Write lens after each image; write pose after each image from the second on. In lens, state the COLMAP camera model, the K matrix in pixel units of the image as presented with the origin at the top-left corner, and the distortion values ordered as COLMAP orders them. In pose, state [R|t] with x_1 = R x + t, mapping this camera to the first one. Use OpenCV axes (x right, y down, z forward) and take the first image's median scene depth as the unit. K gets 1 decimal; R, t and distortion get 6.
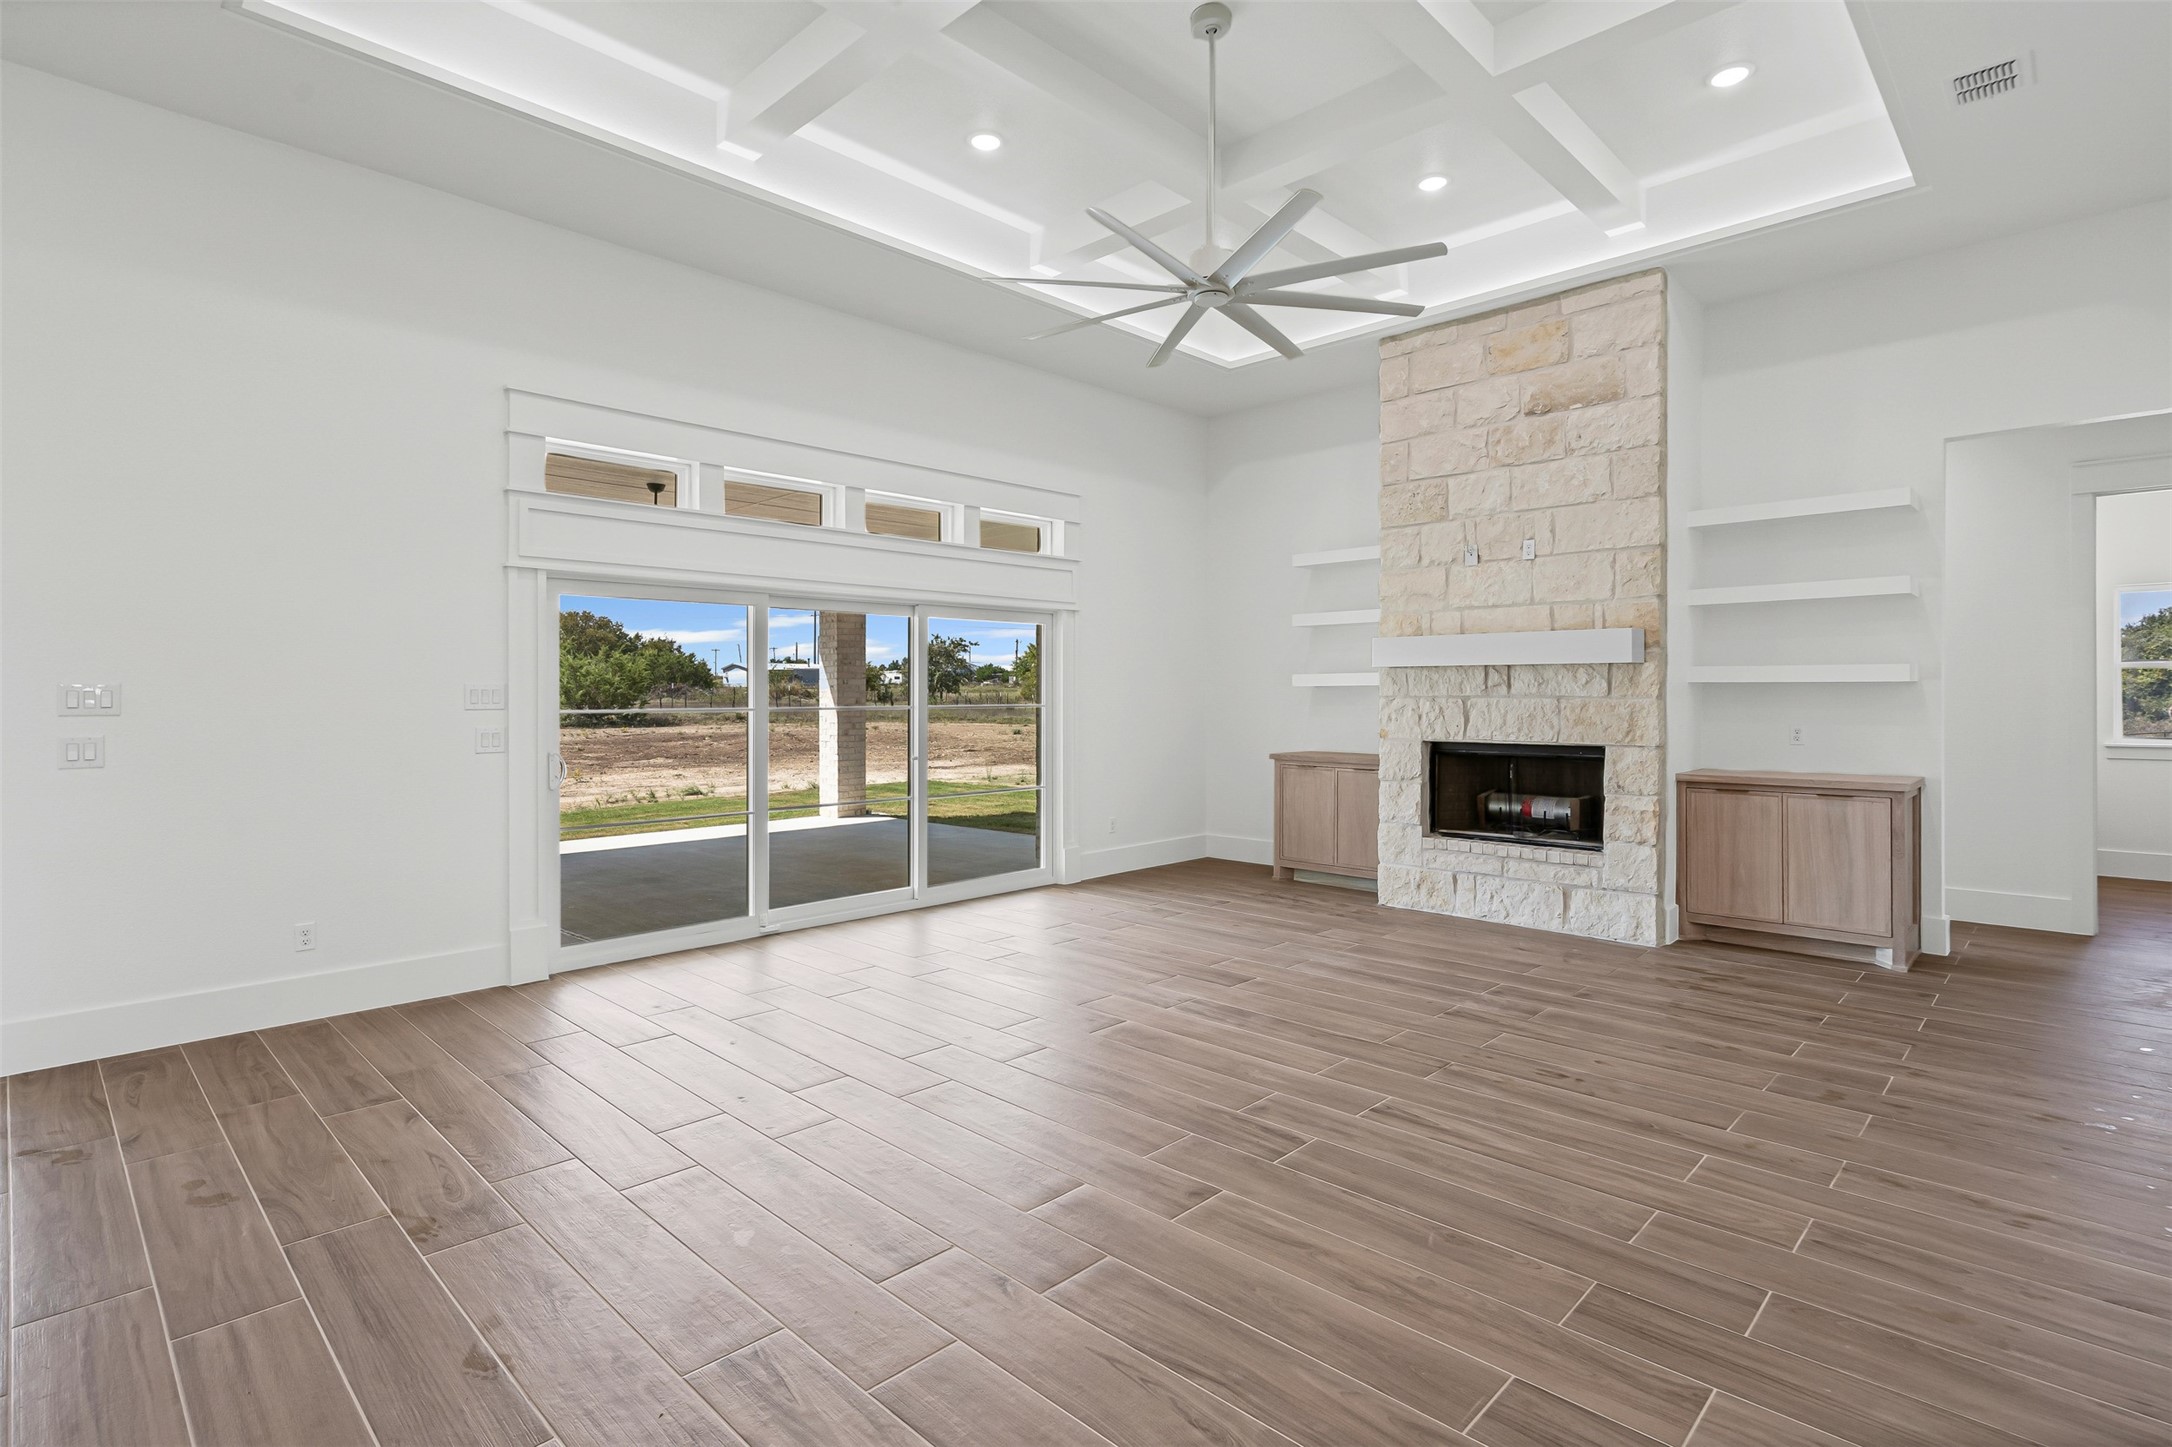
lens RADIAL K [[1053.6, 0, 1091.4], [0, 1053.6, 704.4], [0, 0, 1]] dist [-0.003894, 0.000025]
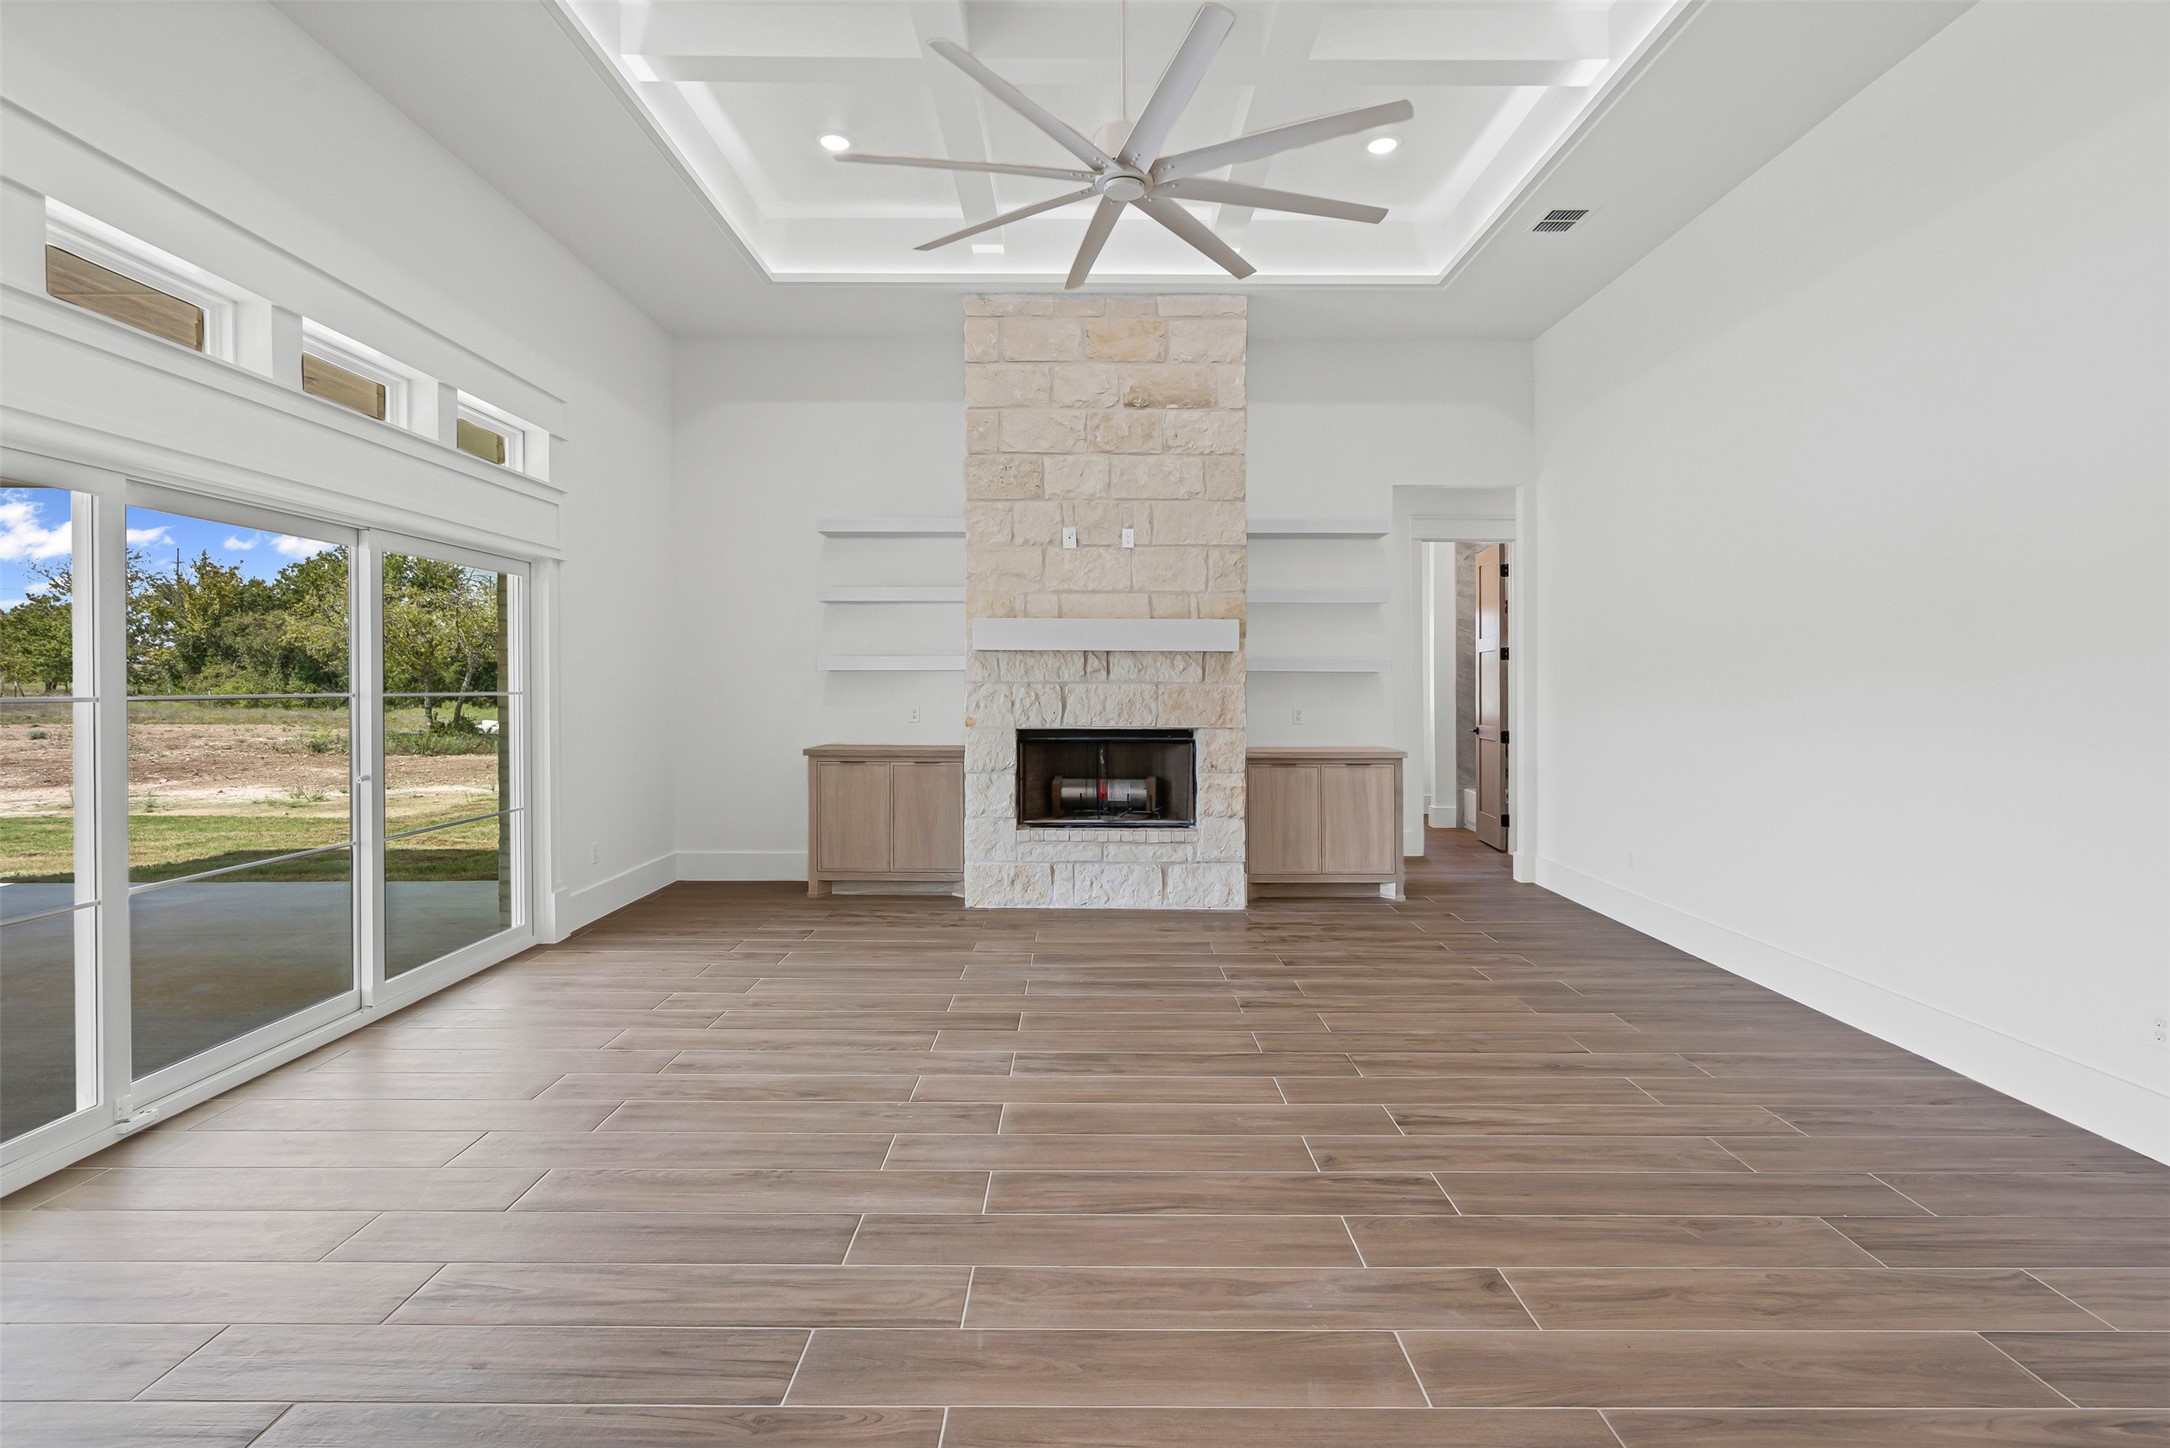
lens RADIAL K [[1049.0, 0, 1084.9], [0, 1049.0, 696.5], [0, 0, 1]] dist [-0.000506, 0.000377]
pose [[0.716468, -0.003174, 0.697612, -0.328425], [0.002559, 0.999995, 0.001921, 0.004239], [-0.697615, 0.000409, 0.716473, 0.305348]]
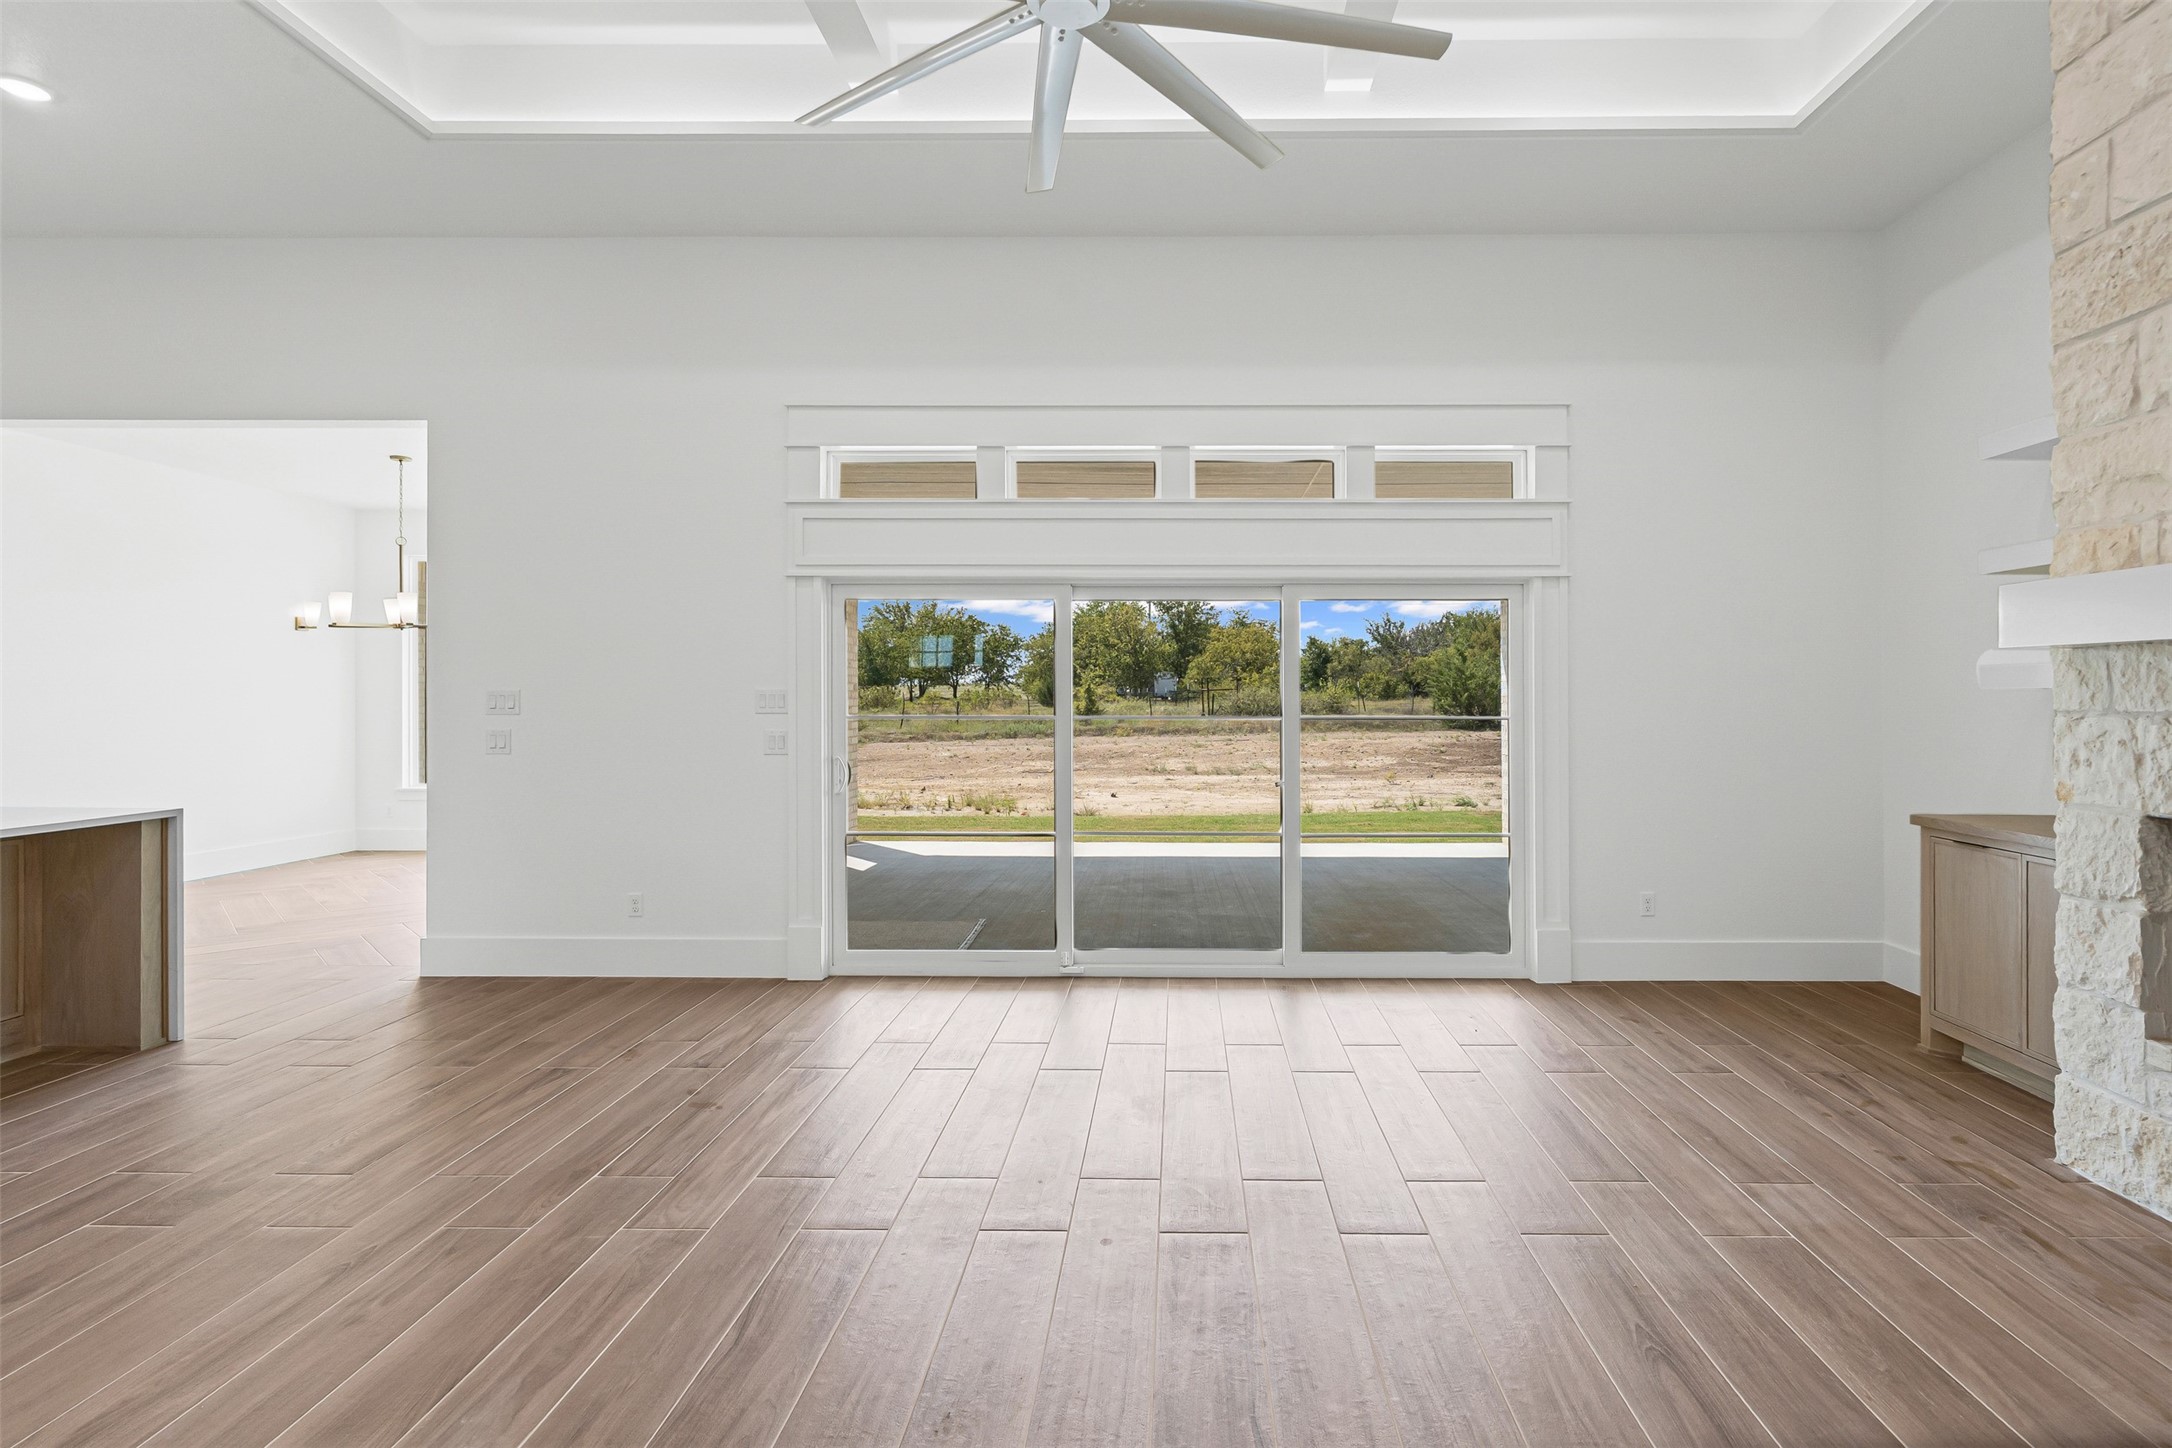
lens RADIAL K [[1086.5, 0, 1165.8], [0, 1086.5, 690.5], [0, 0, 1]] dist [0.001953, 0.000501]
pose [[0.685811, -0.000233, -0.727779, 0.398605], [-0.010551, 0.999892, -0.010263, -0.008390], [0.727703, 0.014717, 0.685735, 0.440037]]
